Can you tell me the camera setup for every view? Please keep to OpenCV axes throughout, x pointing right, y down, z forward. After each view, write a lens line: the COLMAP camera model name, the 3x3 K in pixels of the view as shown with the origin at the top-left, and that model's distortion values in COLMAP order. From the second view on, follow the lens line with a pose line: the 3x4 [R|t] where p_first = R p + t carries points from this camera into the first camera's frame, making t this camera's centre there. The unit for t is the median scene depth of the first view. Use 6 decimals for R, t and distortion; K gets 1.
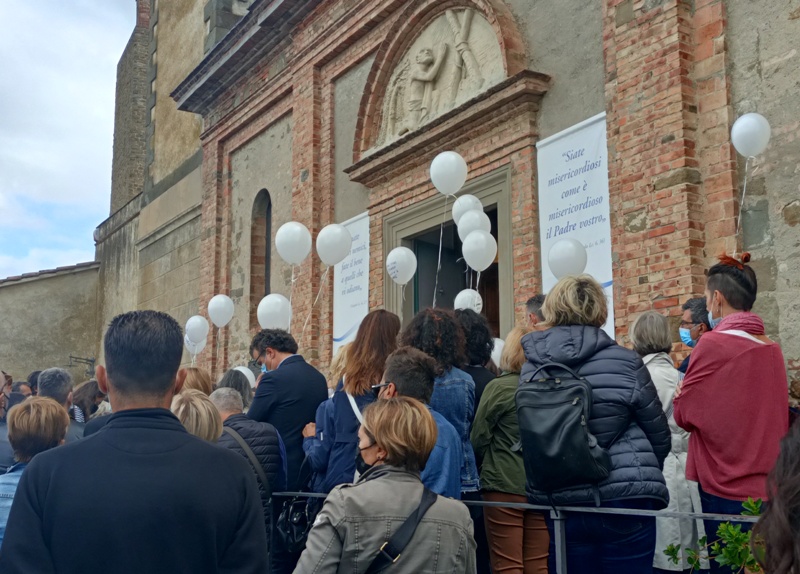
lens RADIAL K [[1020.6, 0, 402.1], [0, 1020.6, 286.0], [0, 0, 1]] dist [0.082004, 0.000000]
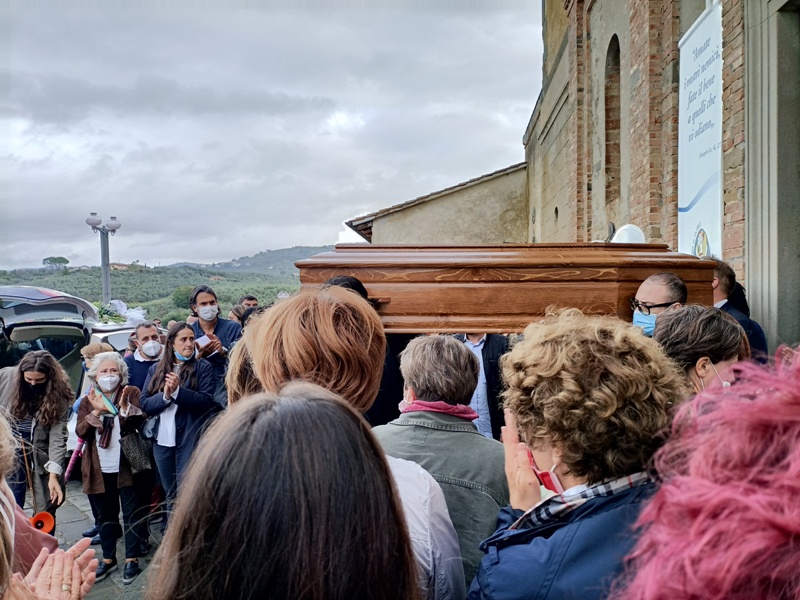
lens RADIAL K [[562.9, 0, 412.6], [0, 562.9, 306.0], [0, 0, 1]] dist [0.020040, -0.069340]
pose [[0.774346, 0.019674, -0.632456, 0.030428], [0.103565, 0.982097, 0.157350, 0.031685], [0.624229, -0.187344, 0.758446, 0.489878]]
